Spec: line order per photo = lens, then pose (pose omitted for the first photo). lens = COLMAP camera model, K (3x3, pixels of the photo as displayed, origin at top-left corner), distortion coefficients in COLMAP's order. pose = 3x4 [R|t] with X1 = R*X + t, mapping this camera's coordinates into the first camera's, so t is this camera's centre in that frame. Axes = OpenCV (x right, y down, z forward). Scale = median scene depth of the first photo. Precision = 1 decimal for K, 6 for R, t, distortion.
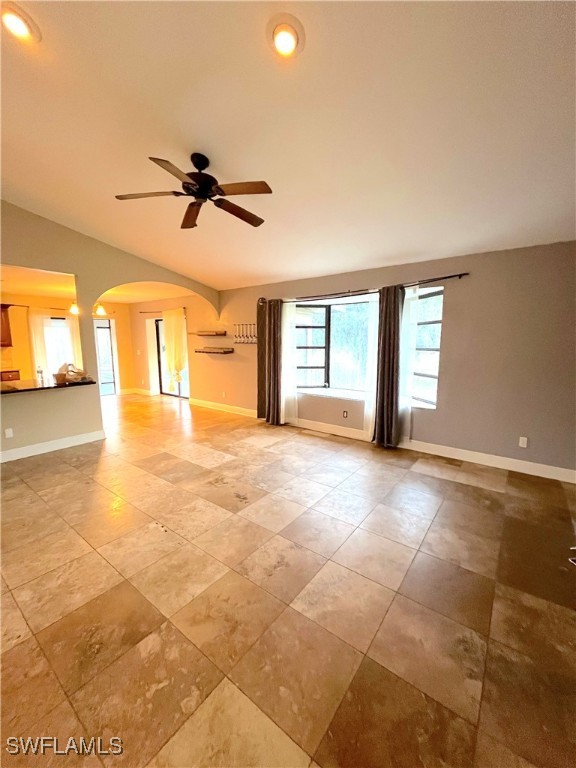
lens RADIAL K [[308.0, 0, 289.3], [0, 308.0, 383.3], [0, 0, 1]] dist [-0.002716, 0.000011]
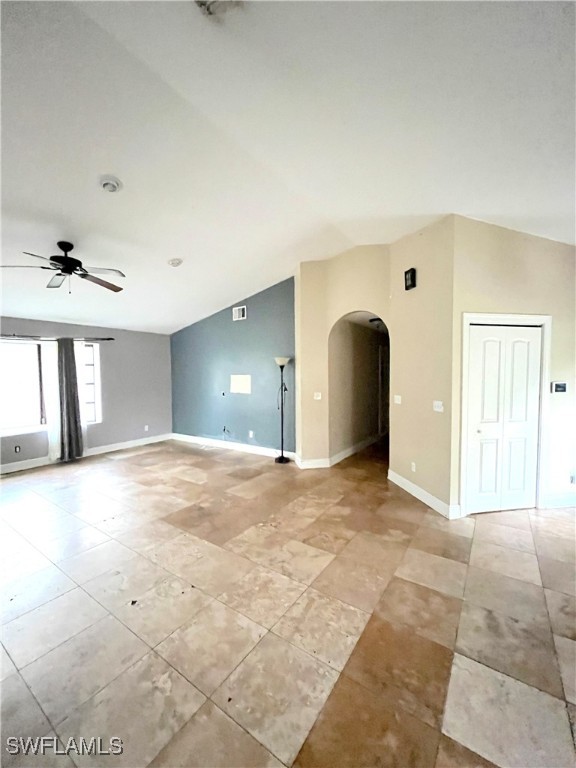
lens RADIAL K [[308.0, 0, 289.3], [0, 308.0, 383.3], [0, 0, 1]] dist [-0.002716, 0.000011]
pose [[-0.043840, -0.034307, 0.998449, -1.297076], [0.148264, 0.988120, 0.040462, -0.037649], [-0.987976, 0.149807, -0.038233, 0.139110]]
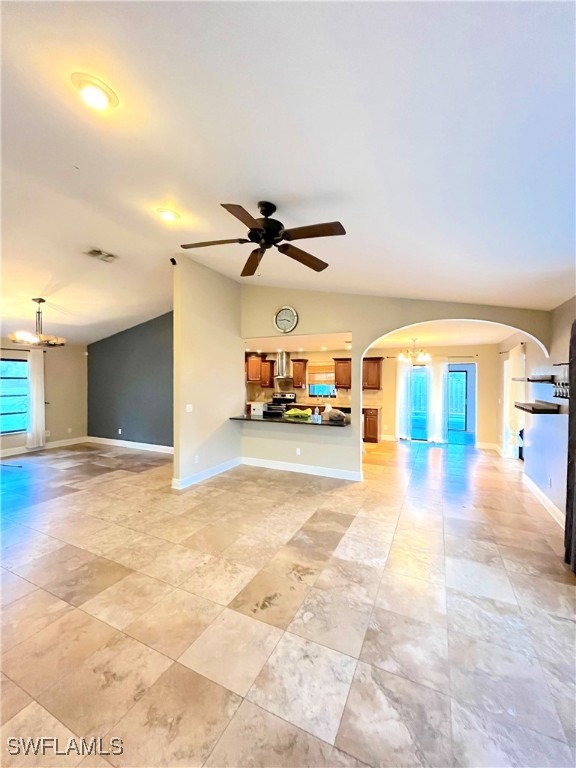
lens RADIAL K [[308.0, 0, 289.3], [0, 308.0, 383.3], [0, 0, 1]] dist [-0.002716, 0.000011]
pose [[0.194467, 0.012379, -0.980831, 0.514959], [-0.142395, 0.989685, -0.015742, -0.135577], [0.970518, 0.142727, 0.194224, 0.736914]]
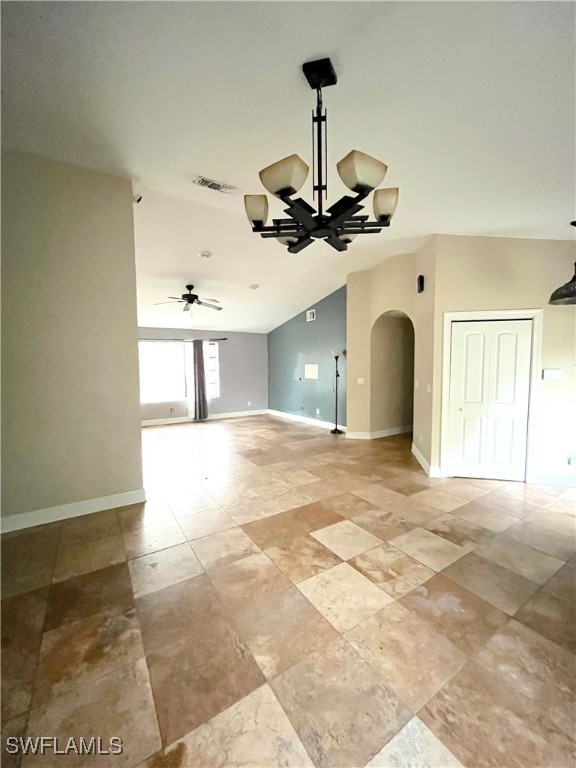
lens RADIAL K [[308.0, 0, 289.3], [0, 308.0, 383.3], [0, 0, 1]] dist [-0.002716, 0.000011]
pose [[0.346218, -0.057870, 0.936368, -1.693340], [0.138951, 0.990251, 0.009824, 0.040060], [-0.927807, 0.126708, 0.350883, -0.295084]]
